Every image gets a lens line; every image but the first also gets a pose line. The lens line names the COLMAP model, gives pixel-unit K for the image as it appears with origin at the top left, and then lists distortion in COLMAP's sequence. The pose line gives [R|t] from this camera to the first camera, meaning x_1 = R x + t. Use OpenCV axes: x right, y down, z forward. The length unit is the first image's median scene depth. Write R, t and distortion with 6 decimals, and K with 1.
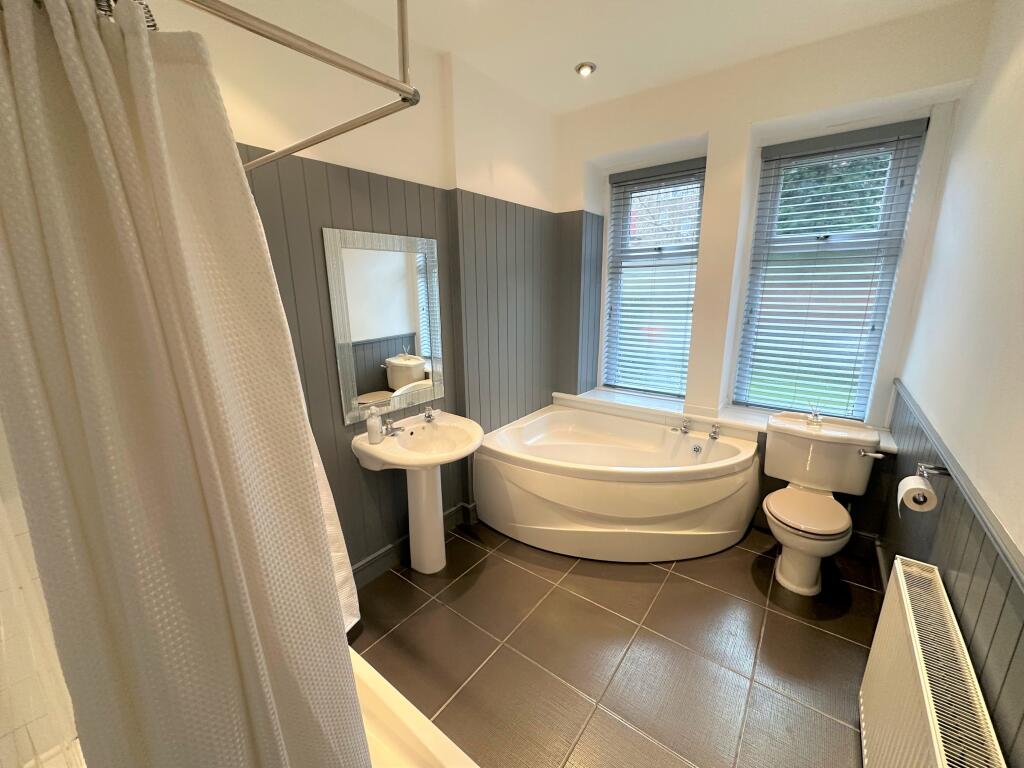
lens RADIAL K [[409.9, 0, 512.5], [0, 409.9, 386.5], [0, 0, 1]] dist [-0.001876, -0.000076]
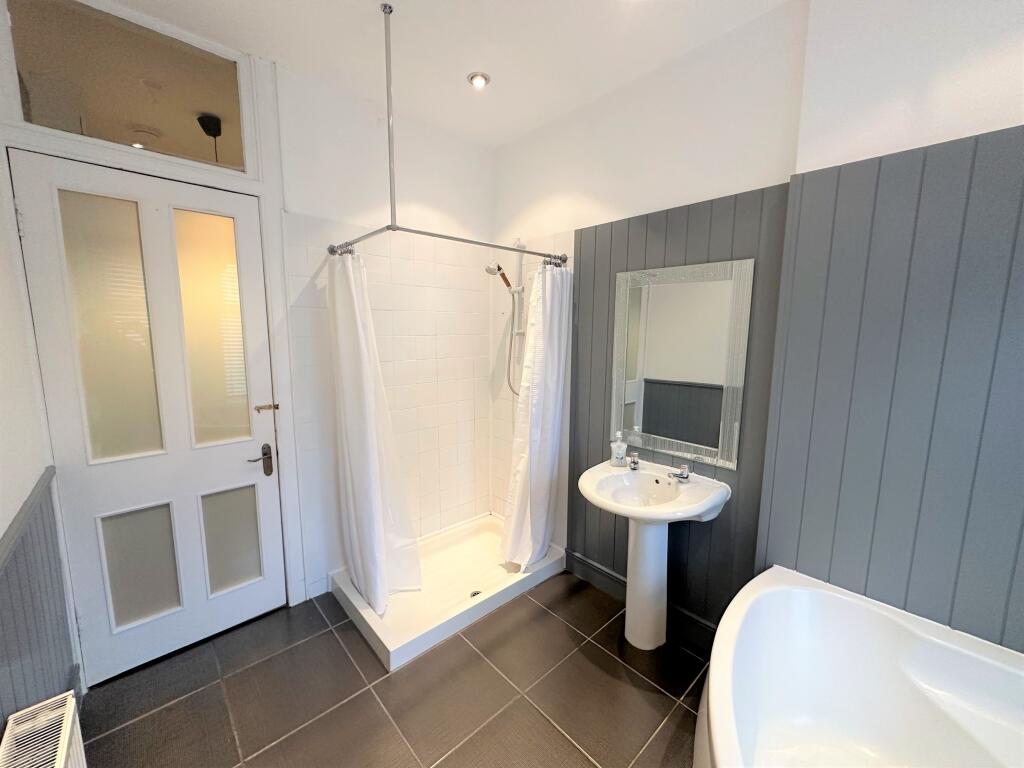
lens RADIAL K [[409.9, 0, 512.3], [0, 409.9, 382.4], [0, 0, 1]] dist [-0.001876, -0.000076]
pose [[-0.164699, 0.151059, -0.974708, 0.671997], [-0.235725, 0.953539, 0.187610, -0.193523], [0.957762, 0.260662, -0.121438, 0.772445]]
